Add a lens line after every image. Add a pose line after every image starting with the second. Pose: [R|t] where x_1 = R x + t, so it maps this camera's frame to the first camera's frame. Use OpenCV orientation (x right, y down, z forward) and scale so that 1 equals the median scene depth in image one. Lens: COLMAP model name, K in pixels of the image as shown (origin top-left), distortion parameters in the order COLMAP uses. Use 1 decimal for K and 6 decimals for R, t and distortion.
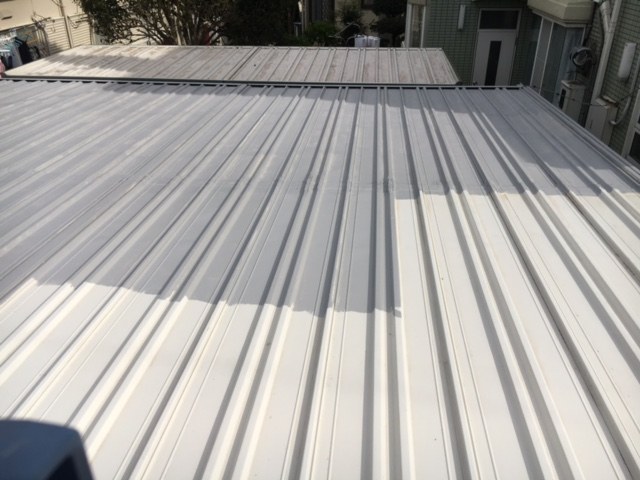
lens RADIAL K [[531.6, 0, 319.0], [0, 531.6, 240.7], [0, 0, 1]] dist [0.040102, -0.063689]
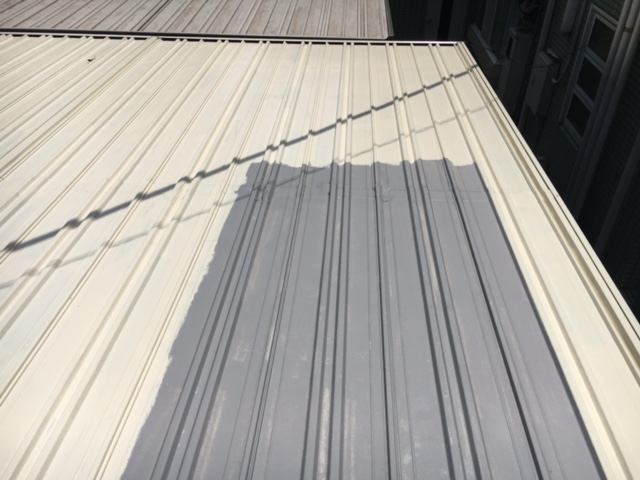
lens RADIAL K [[531.6, 0, 328.1], [0, 531.6, 226.9], [0, 0, 1]] dist [0.040102, -0.063689]
pose [[0.999040, -0.013225, 0.041772, 0.109601], [0.007950, 0.992248, 0.124021, -0.084169], [-0.043088, -0.123570, 0.991400, 0.053065]]
